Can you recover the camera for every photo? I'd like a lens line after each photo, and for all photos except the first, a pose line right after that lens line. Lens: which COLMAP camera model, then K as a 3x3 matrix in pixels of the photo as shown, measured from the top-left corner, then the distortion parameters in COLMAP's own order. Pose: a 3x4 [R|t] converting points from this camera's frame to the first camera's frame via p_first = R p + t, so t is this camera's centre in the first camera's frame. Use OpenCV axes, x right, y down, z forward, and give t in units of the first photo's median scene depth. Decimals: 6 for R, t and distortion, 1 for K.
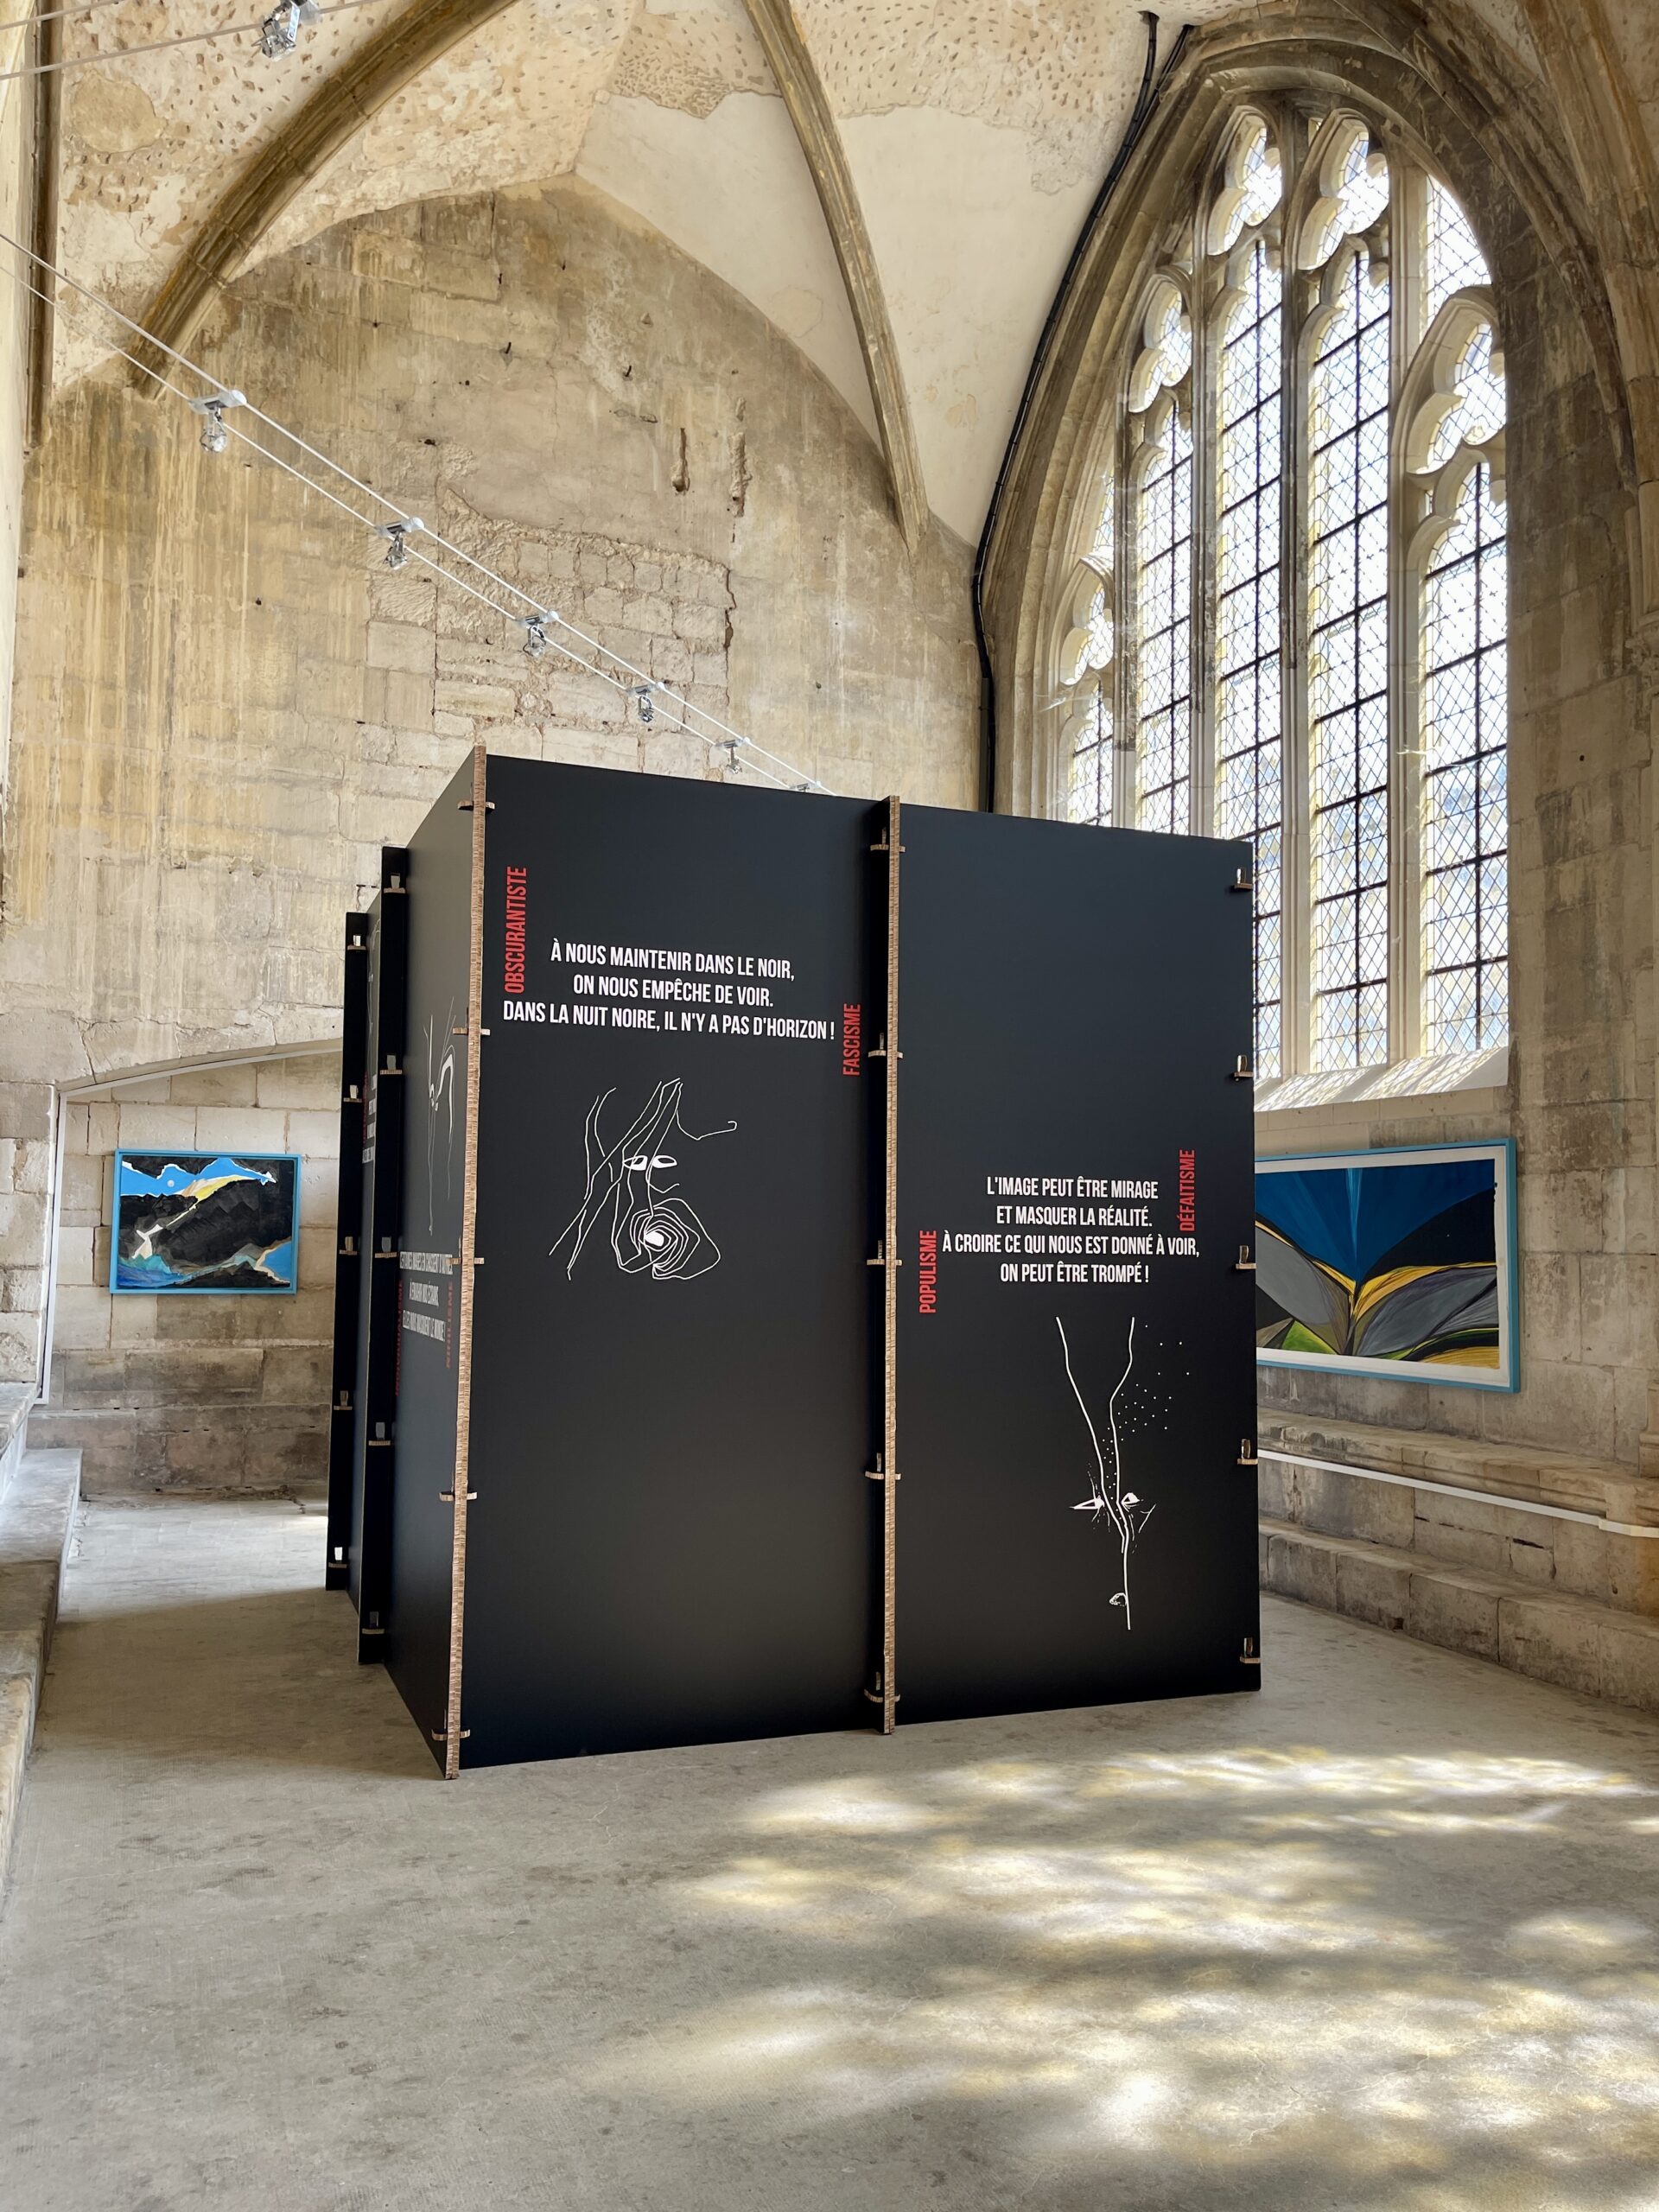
lens RADIAL K [[1740.7, 0, 829.5], [0, 1740.7, 1106.0], [0, 0, 1]] dist [0.031087, 0.002034]
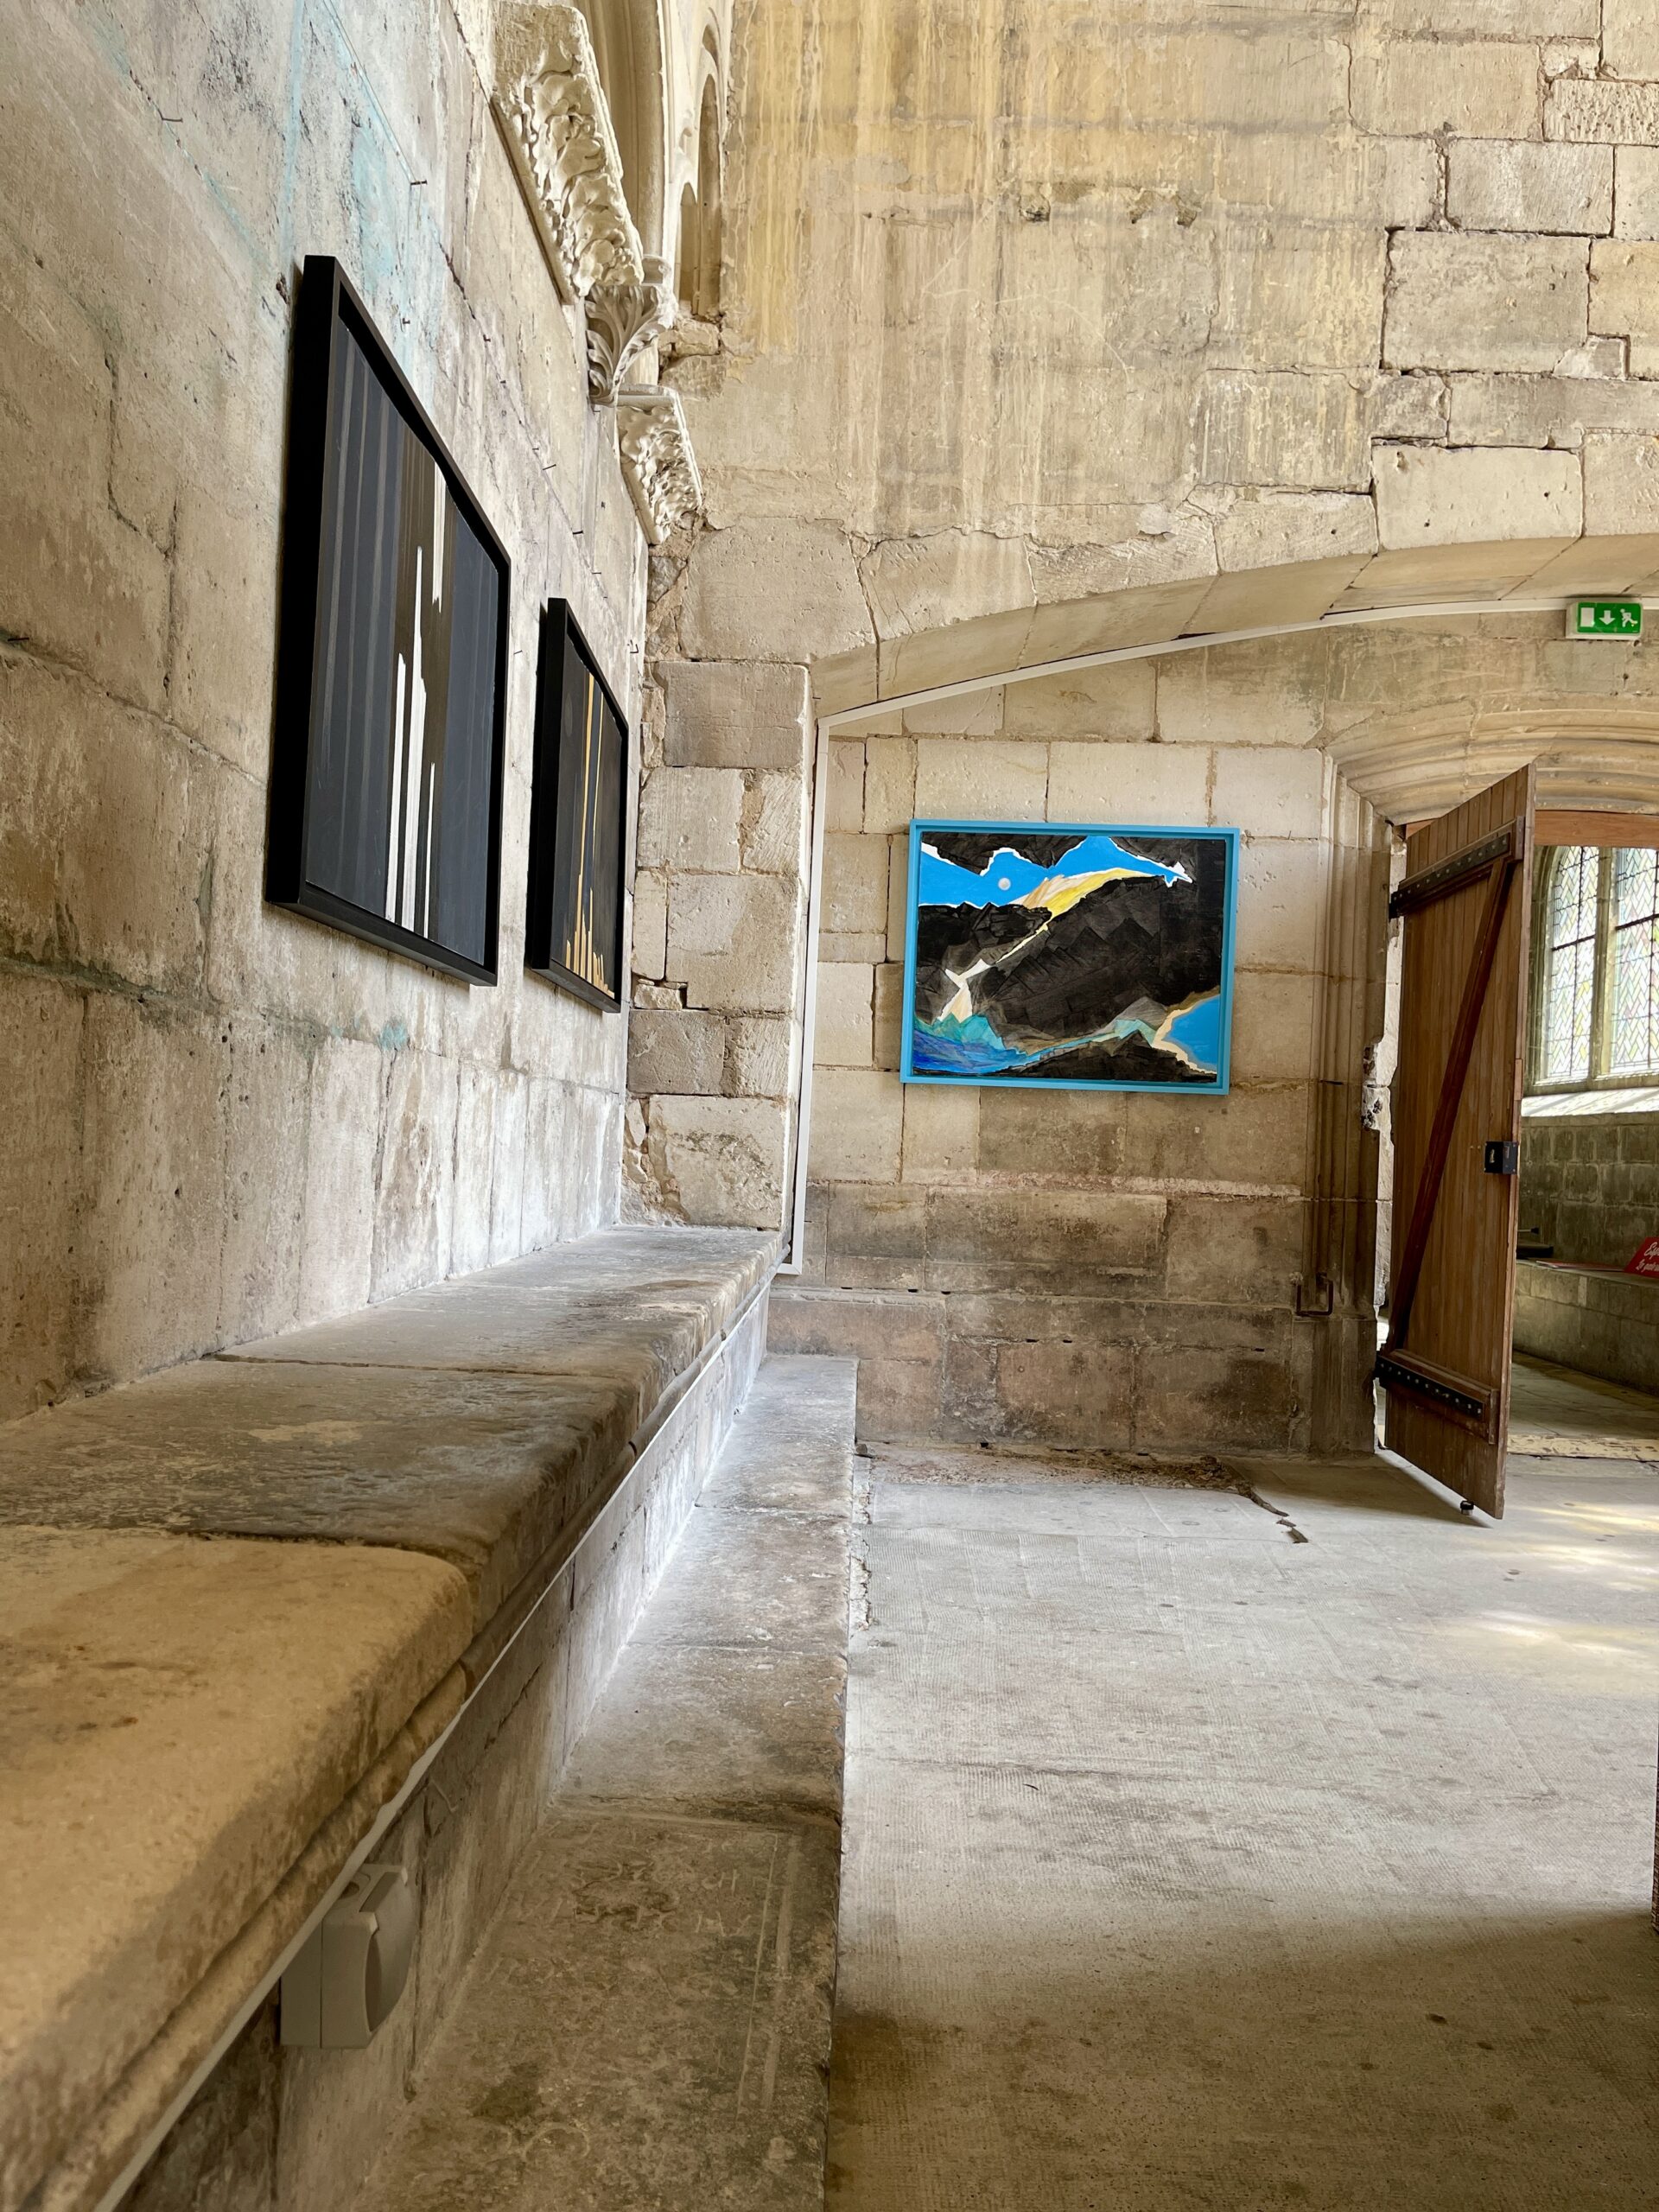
lens RADIAL K [[1671.8, 0, 829.5], [0, 1671.8, 1106.0], [0, 0, 1]] dist [0.056263, -0.095063]
pose [[0.920444, 0.016129, -0.390542, -0.227541], [0.001082, 0.999039, 0.043808, 0.092013], [0.390873, -0.040745, 0.919542, 0.509898]]
